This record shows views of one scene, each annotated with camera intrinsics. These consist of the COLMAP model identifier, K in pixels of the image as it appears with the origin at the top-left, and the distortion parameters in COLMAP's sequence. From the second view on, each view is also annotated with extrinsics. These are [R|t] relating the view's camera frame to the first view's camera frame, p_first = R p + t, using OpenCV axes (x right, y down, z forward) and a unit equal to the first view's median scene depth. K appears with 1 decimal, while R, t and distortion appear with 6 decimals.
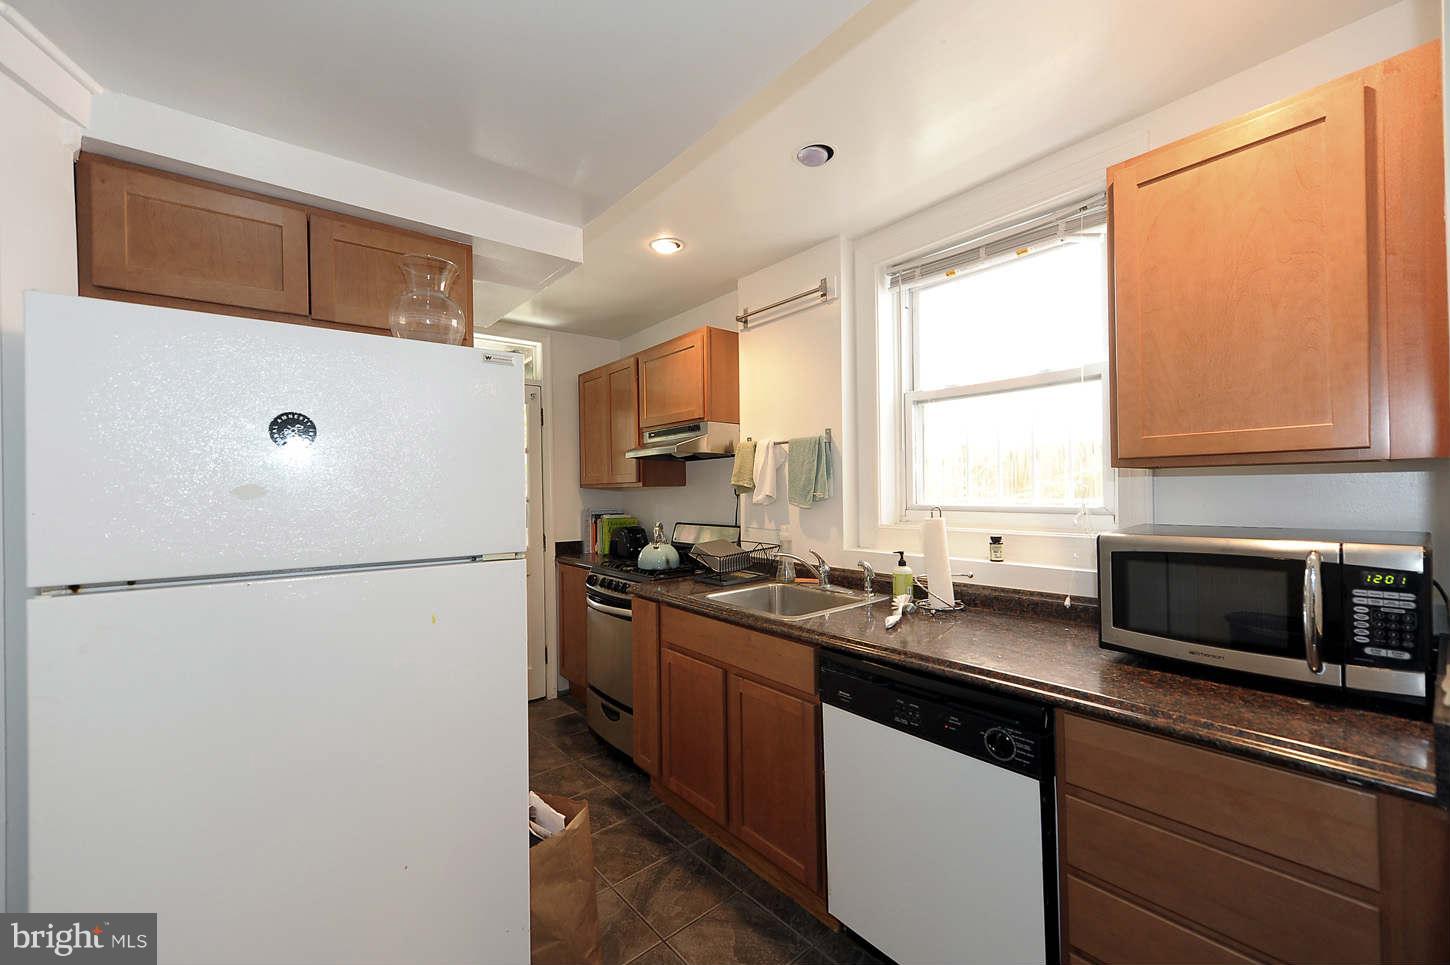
lens RADIAL K [[568.3, 0, 721.3], [0, 568.3, 485.2], [0, 0, 1]] dist [0.001501, -0.001445]
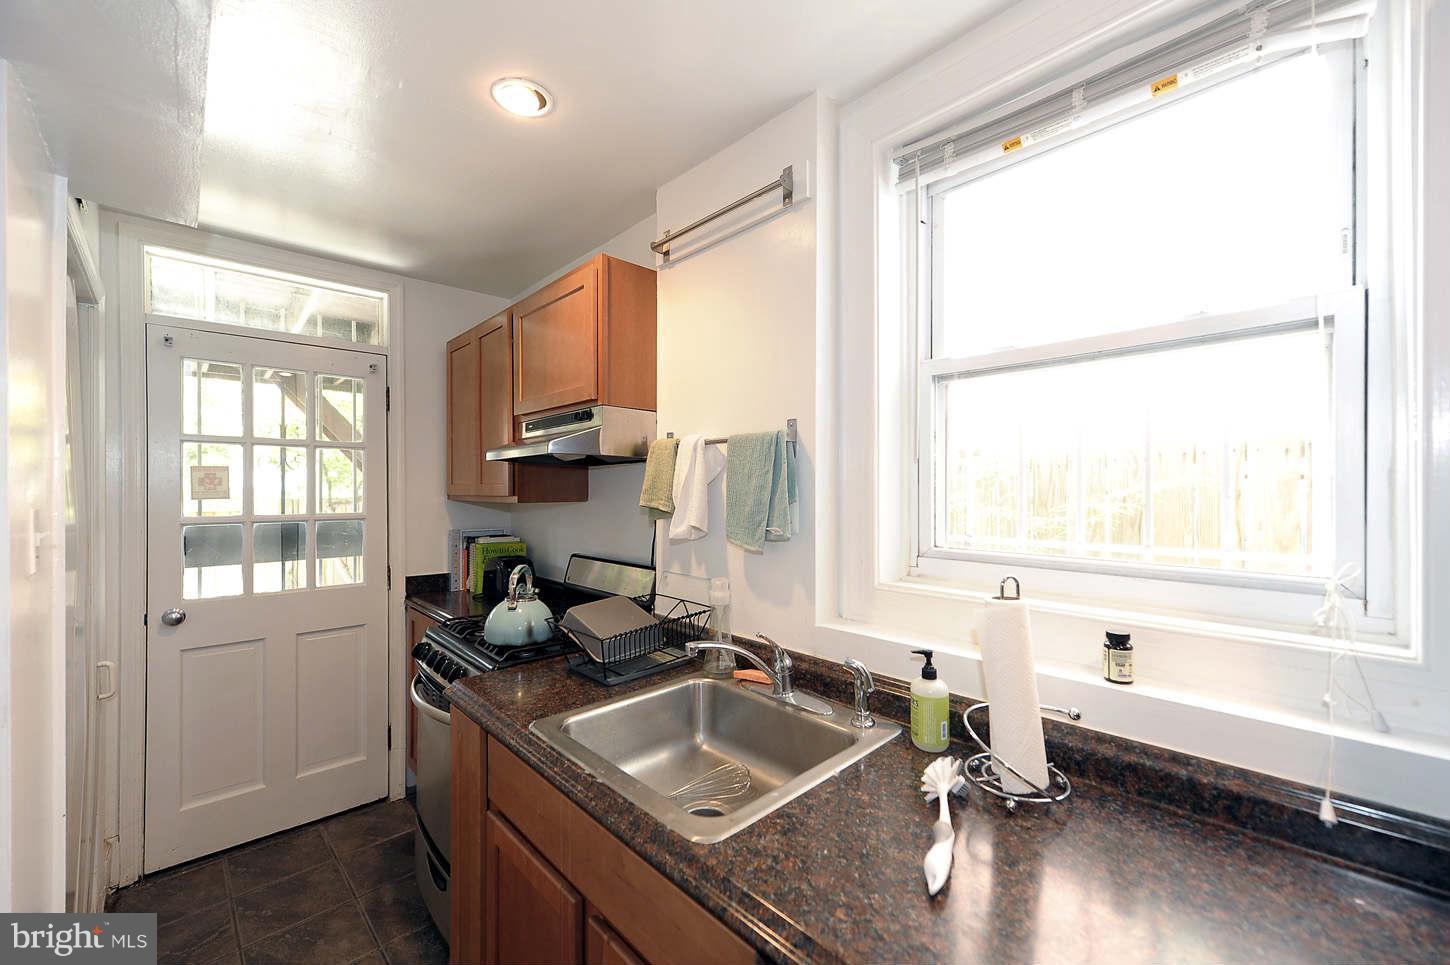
lens RADIAL K [[592.0, 0, 729.0], [0, 592.0, 488.7], [0, 0, 1]] dist [0.009584, 0.000544]
pose [[0.995838, 0.011540, 0.090410, 0.065510], [-0.011951, 0.999921, 0.004003, -0.027731], [-0.090357, -0.005067, 0.995897, 0.379676]]
